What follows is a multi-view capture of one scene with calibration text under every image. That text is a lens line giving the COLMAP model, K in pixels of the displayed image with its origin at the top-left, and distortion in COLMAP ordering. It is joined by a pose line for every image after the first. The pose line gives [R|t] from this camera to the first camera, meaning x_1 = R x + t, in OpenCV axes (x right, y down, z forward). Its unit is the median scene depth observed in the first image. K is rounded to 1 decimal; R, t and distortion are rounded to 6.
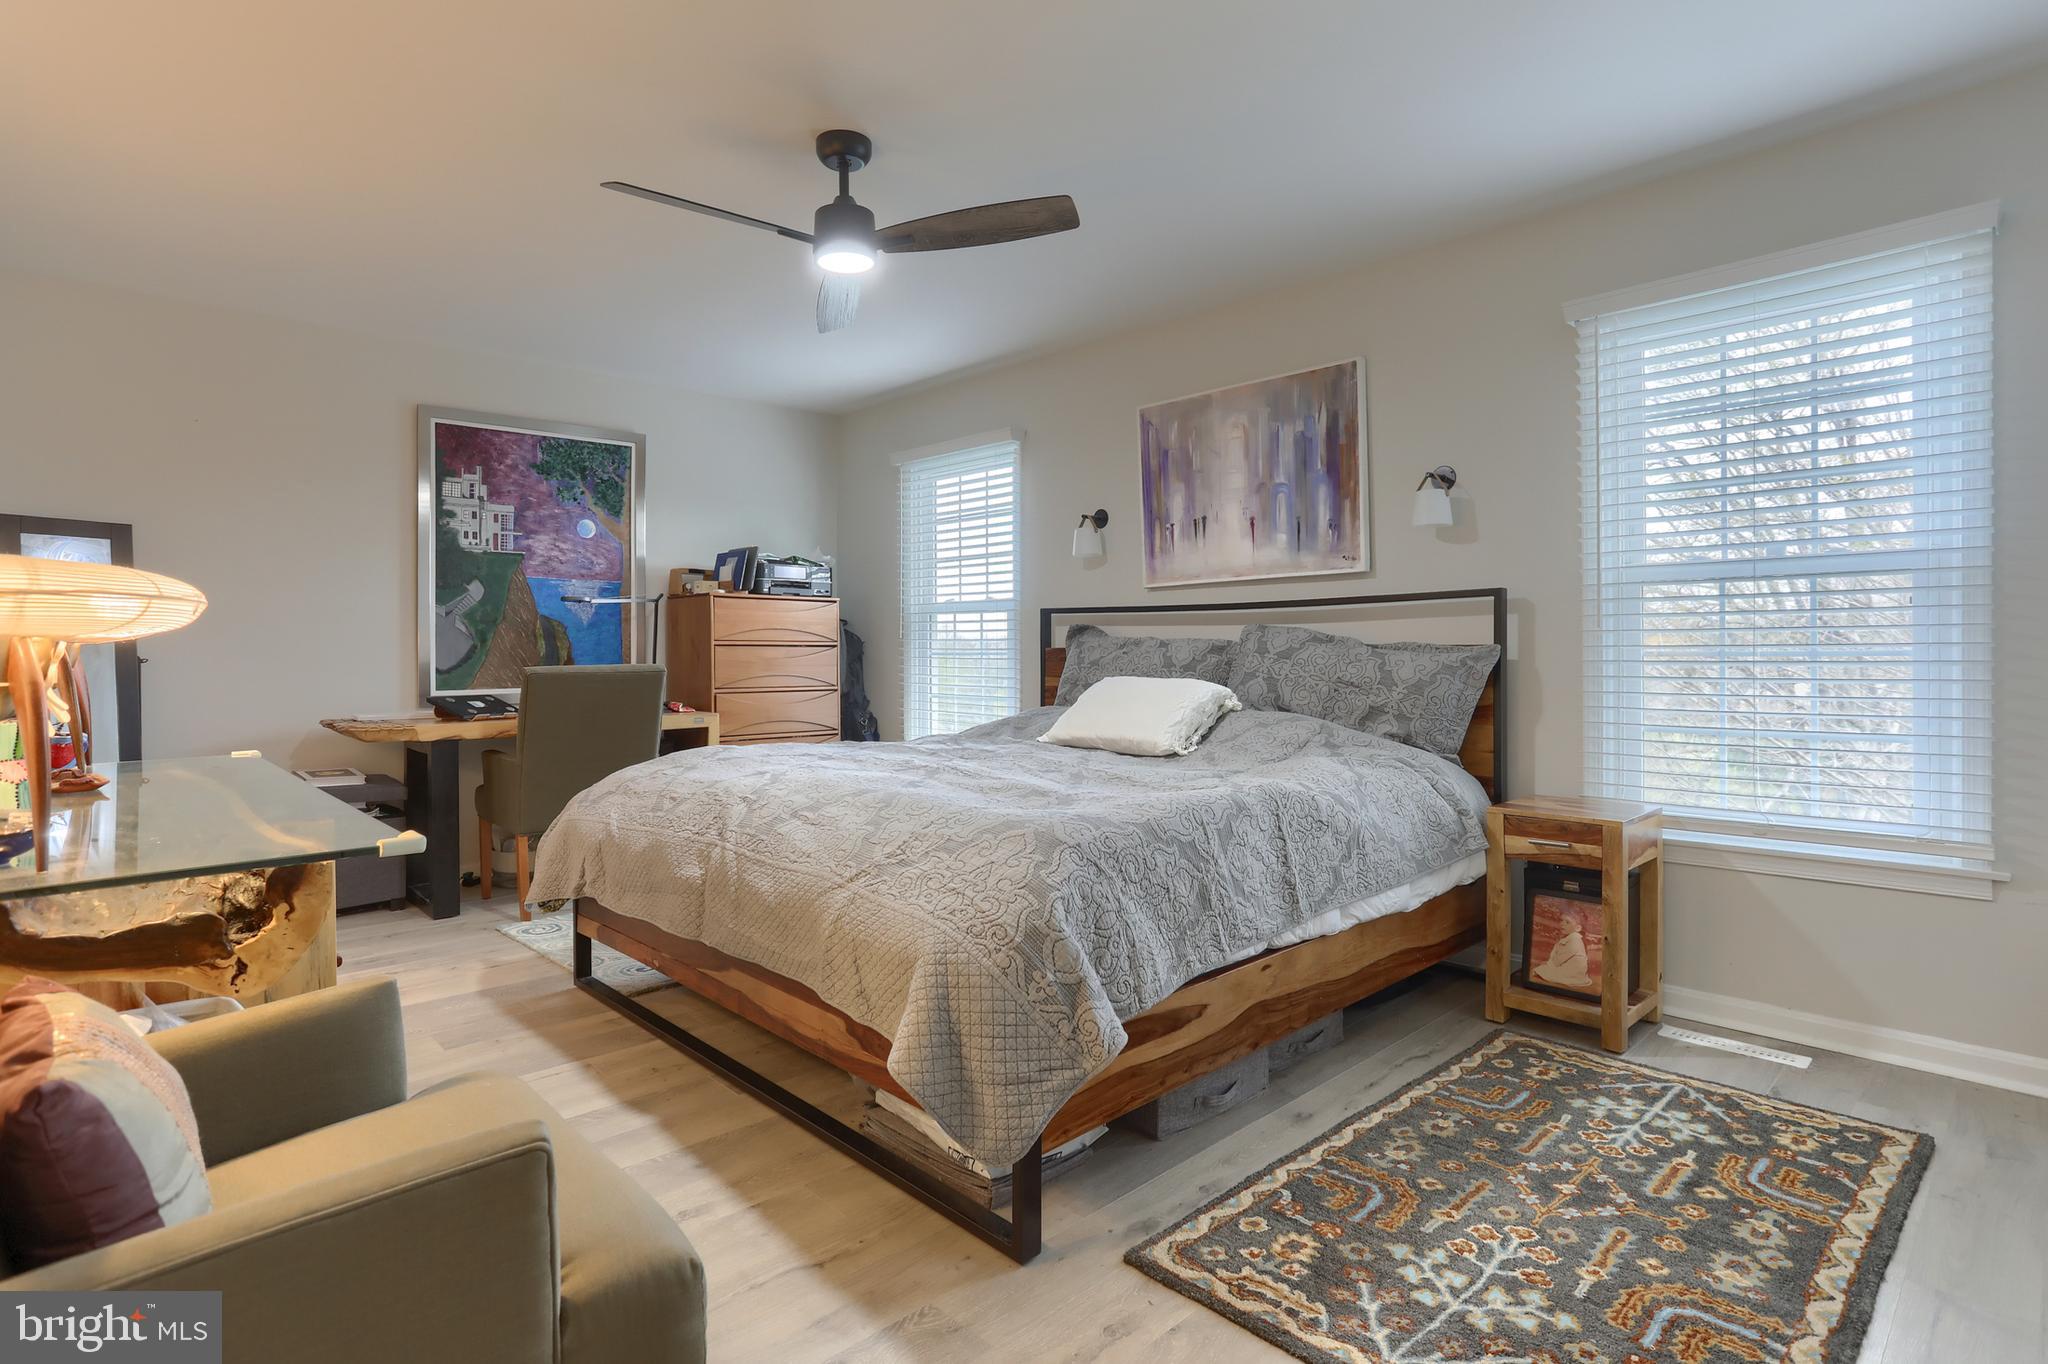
lens RADIAL K [[1027.0, 0, 1036.1], [0, 1027.0, 666.3], [0, 0, 1]] dist [-0.038535, 0.011845]
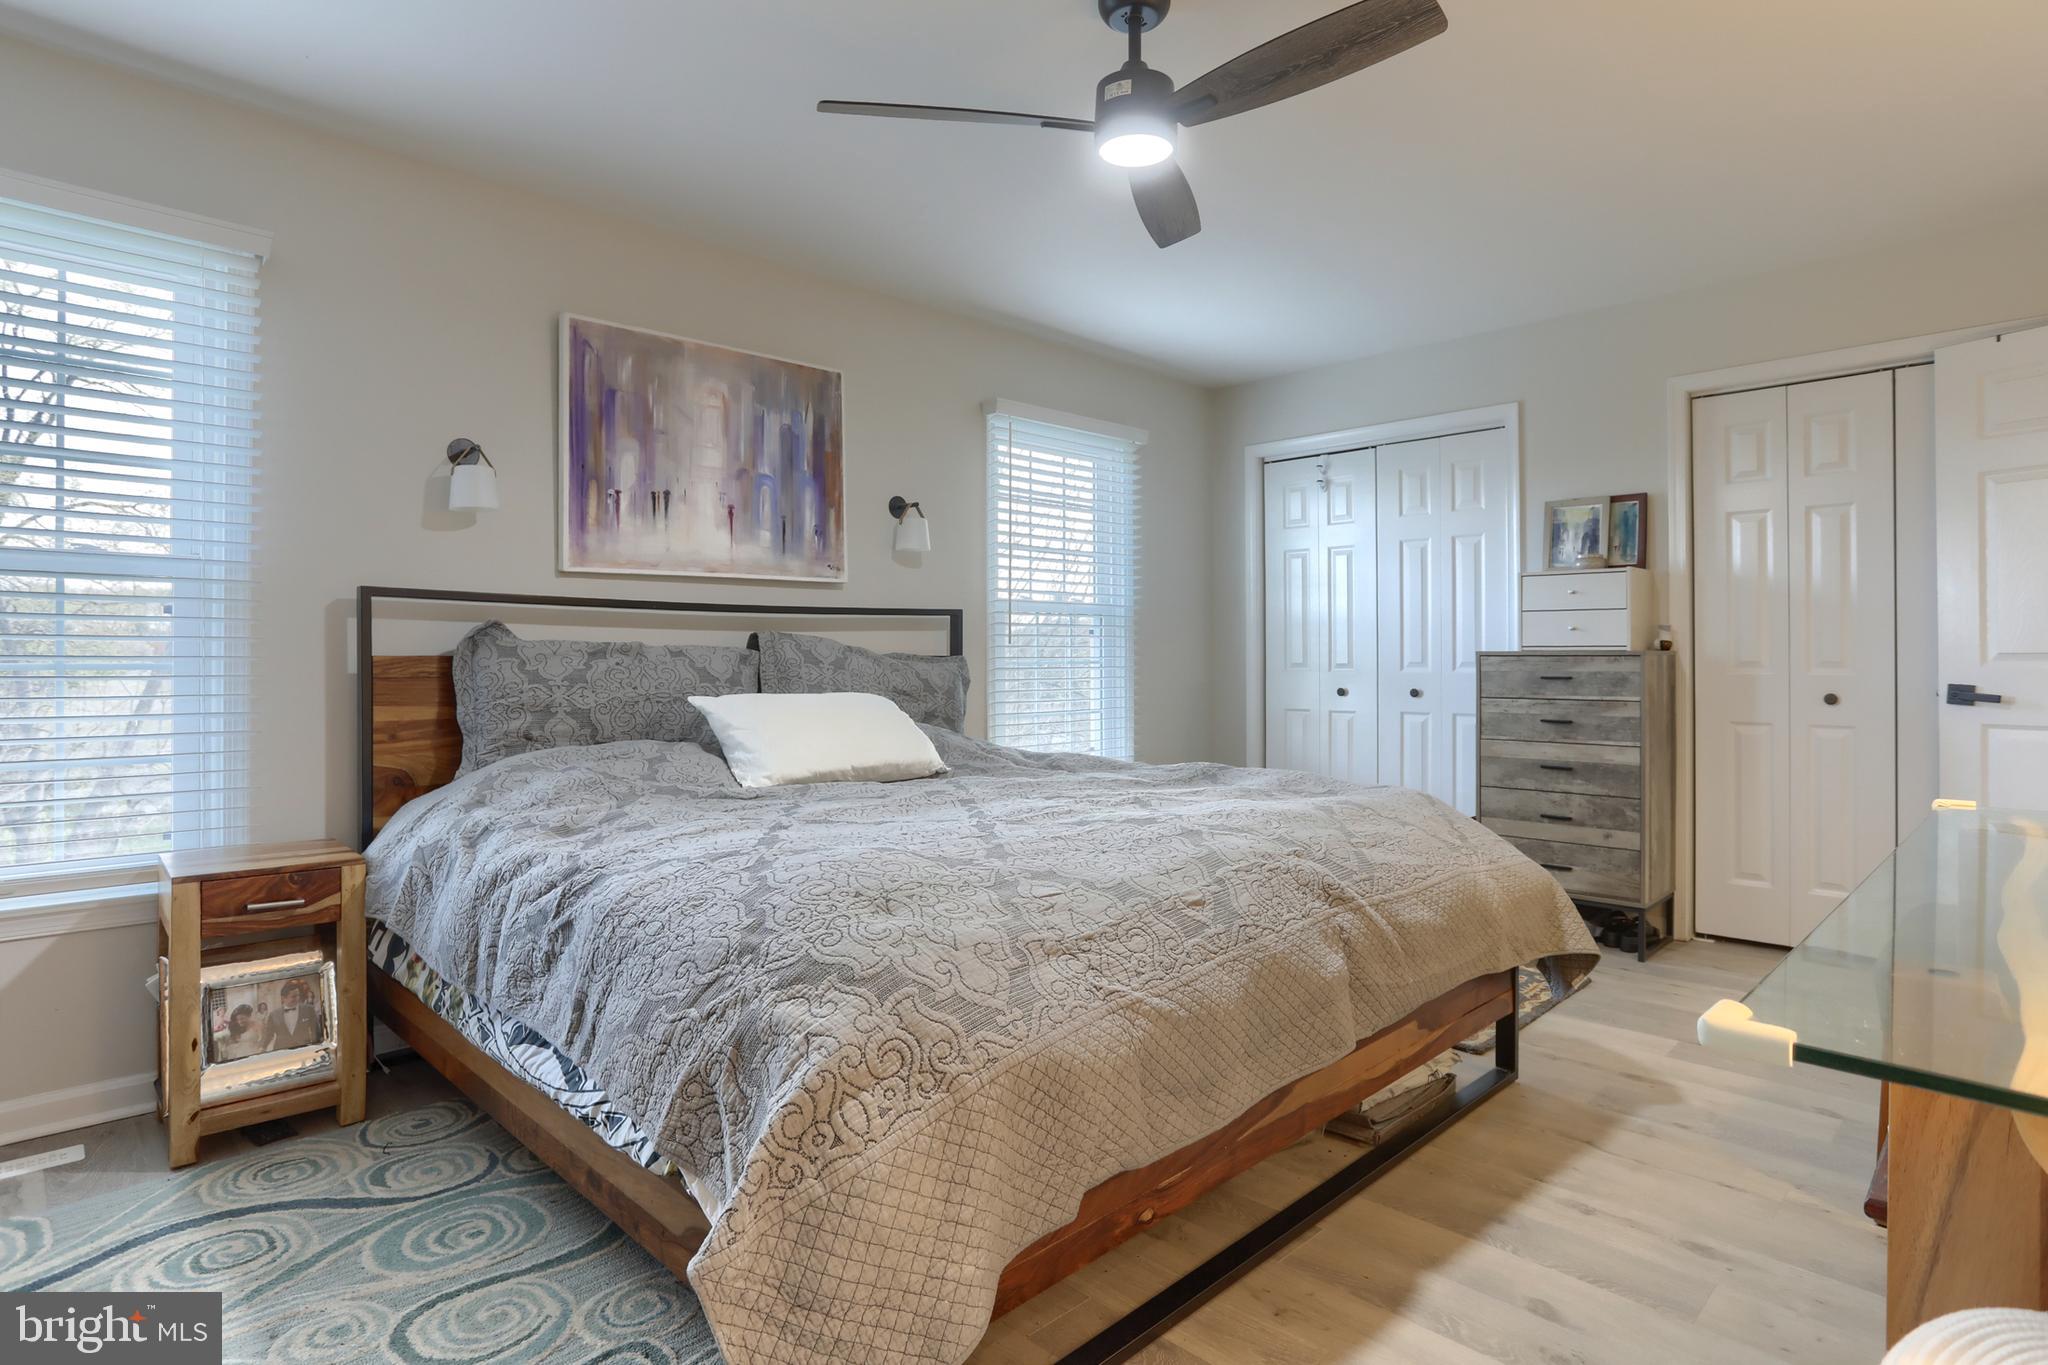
lens RADIAL K [[1060.0, 0, 1016.9], [0, 1060.0, 671.5], [0, 0, 1]] dist [-0.052287, 0.025809]
pose [[0.004077, -0.018791, 0.999815, -0.635833], [0.008778, 0.999786, 0.018754, -0.019225], [-0.999953, 0.008700, 0.004242, 0.710850]]
